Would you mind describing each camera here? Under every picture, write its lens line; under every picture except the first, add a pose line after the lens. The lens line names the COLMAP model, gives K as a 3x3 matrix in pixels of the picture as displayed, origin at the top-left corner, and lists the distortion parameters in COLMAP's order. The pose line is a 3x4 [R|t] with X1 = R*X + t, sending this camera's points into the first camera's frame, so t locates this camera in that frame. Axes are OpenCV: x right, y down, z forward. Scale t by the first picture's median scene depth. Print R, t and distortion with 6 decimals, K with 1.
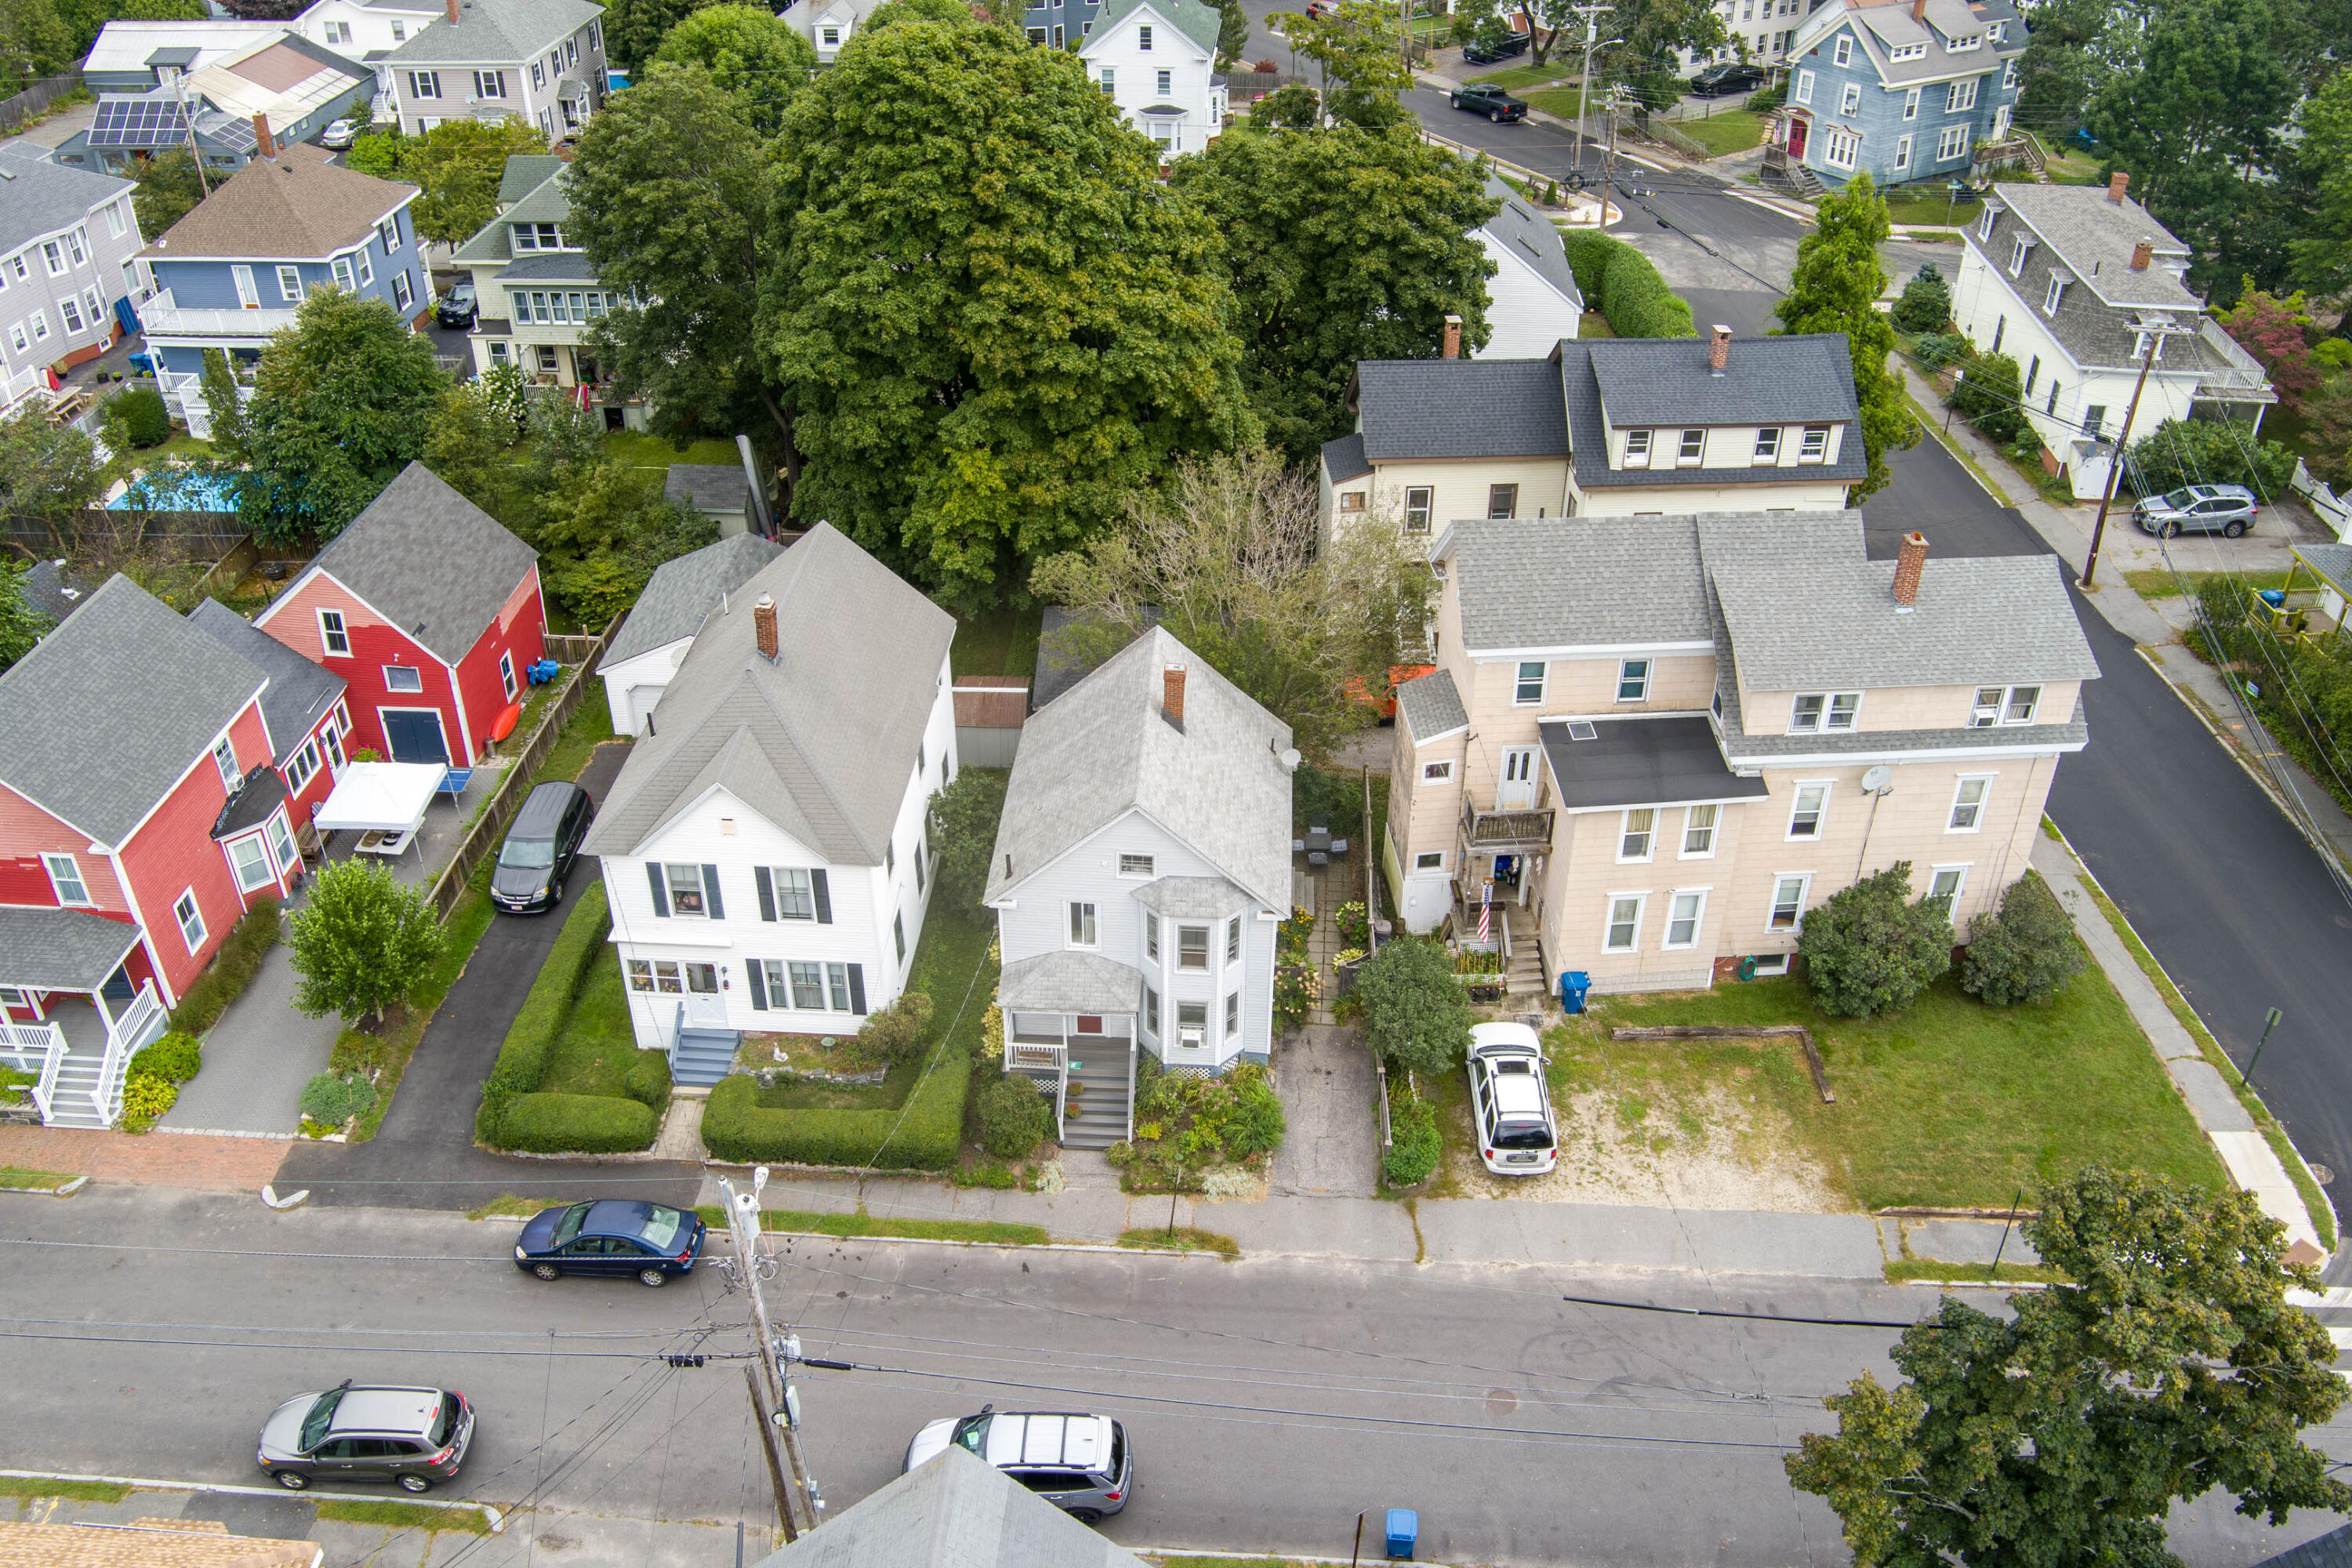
lens RADIAL K [[1904.2, 0, 1171.1], [0, 1904.2, 790.6], [0, 0, 1]] dist [-0.075542, 0.018259]
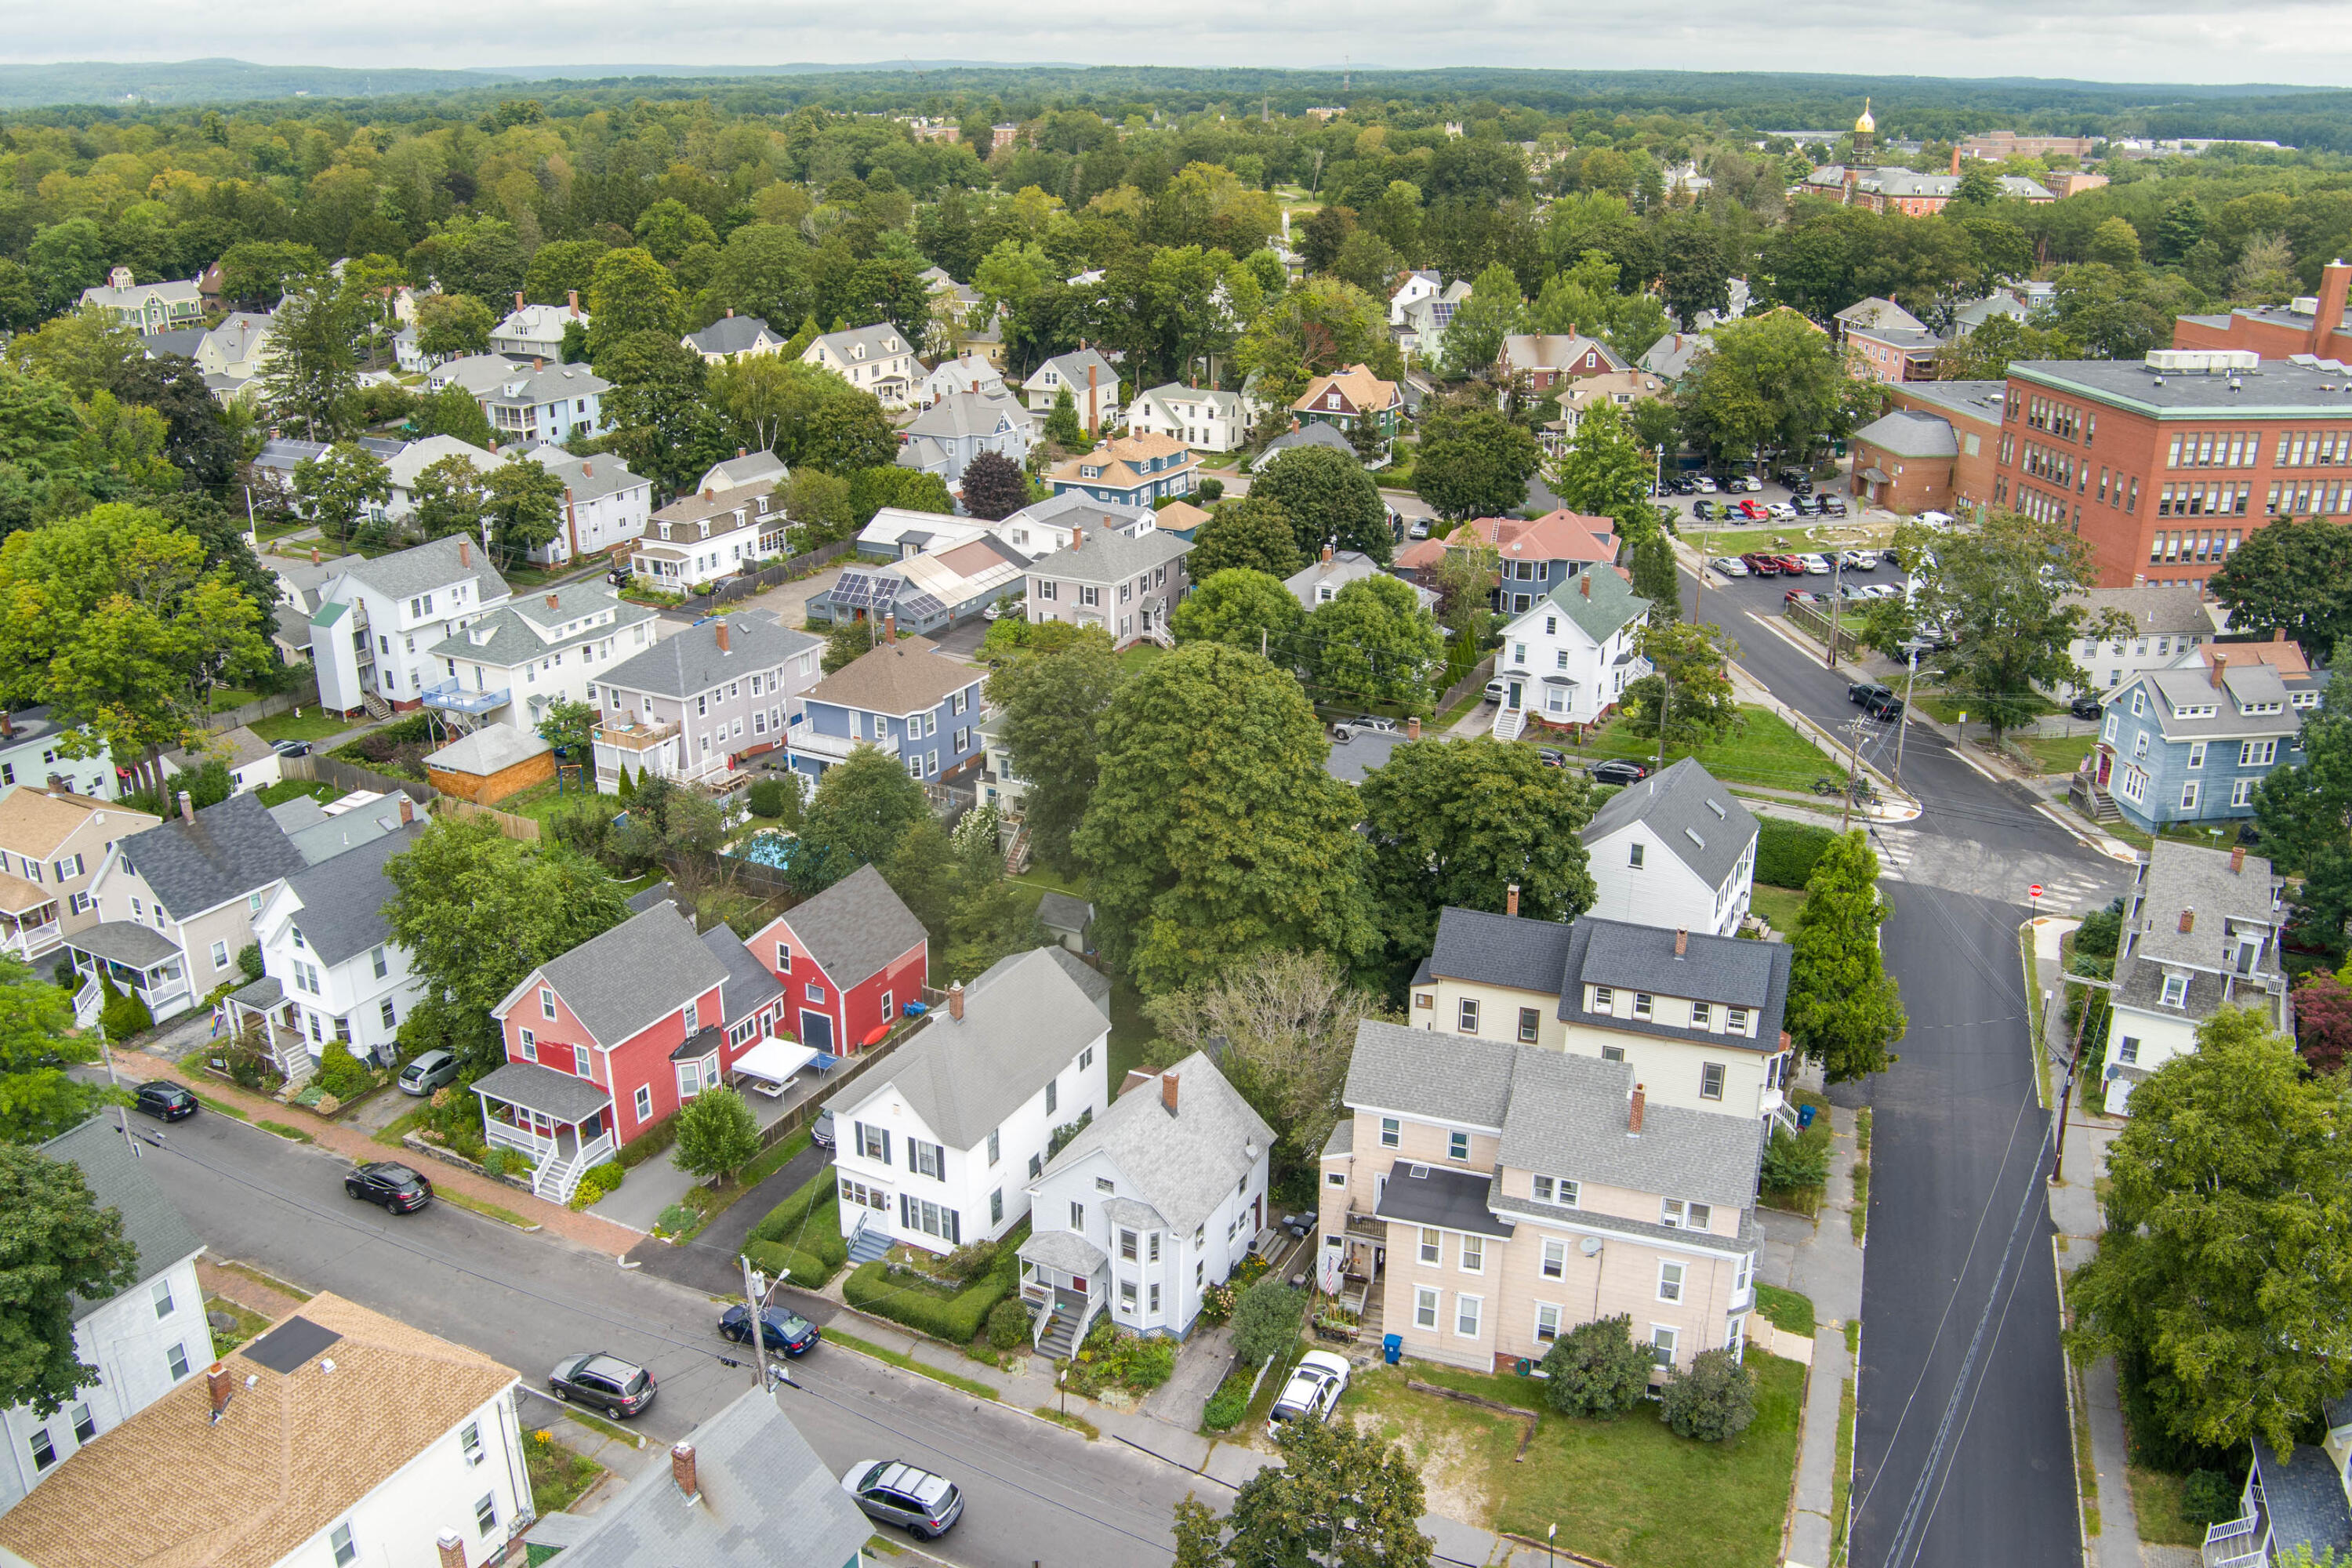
lens RADIAL K [[1904.2, 0, 1165.1], [0, 1904.2, 784.9], [0, 0, 1]] dist [-0.075542, 0.018259]
pose [[0.911326, 0.146262, -0.384827, 0.552455], [-0.228701, 0.957118, -0.177824, -0.011431], [0.342316, 0.250066, 0.905697, -0.498308]]
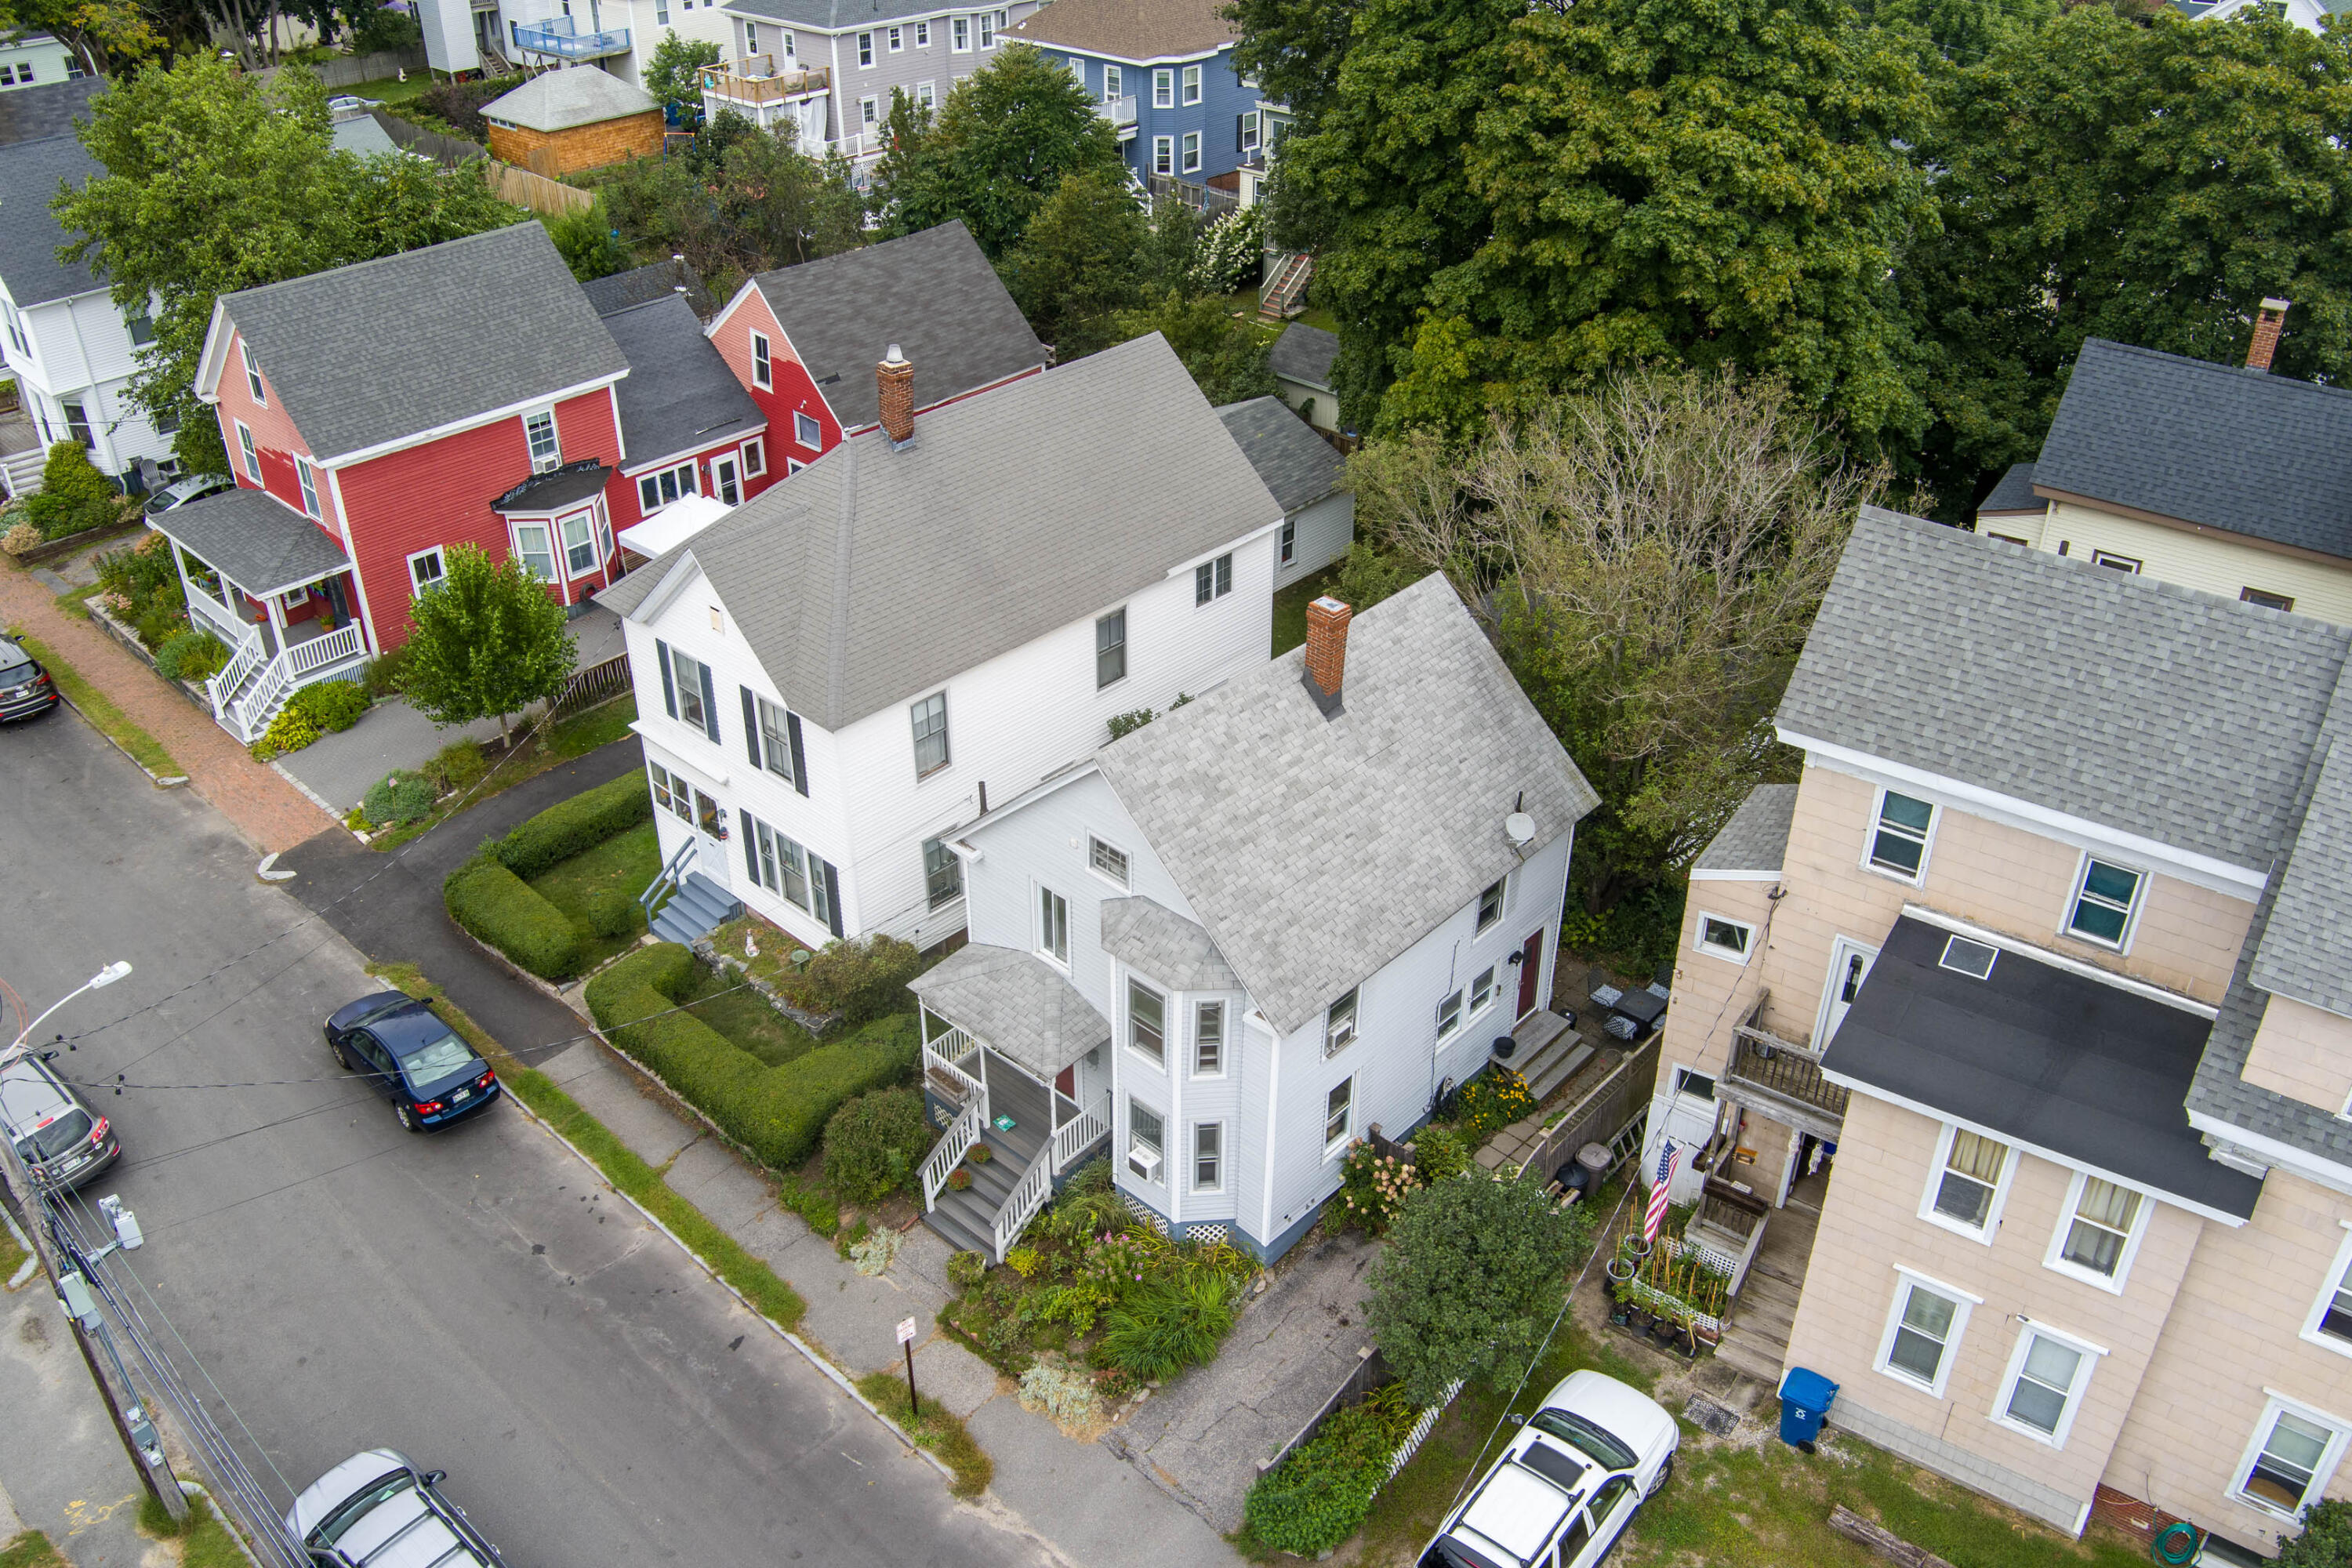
lens RADIAL K [[1904.2, 0, 1166.4], [0, 1904.2, 781.0], [0, 0, 1]] dist [-0.075542, 0.018259]
pose [[0.771188, 0.334114, -0.541883, 0.301922], [-0.354104, 0.932506, 0.071016, -0.034246], [0.529036, 0.137116, 0.837448, 0.431970]]
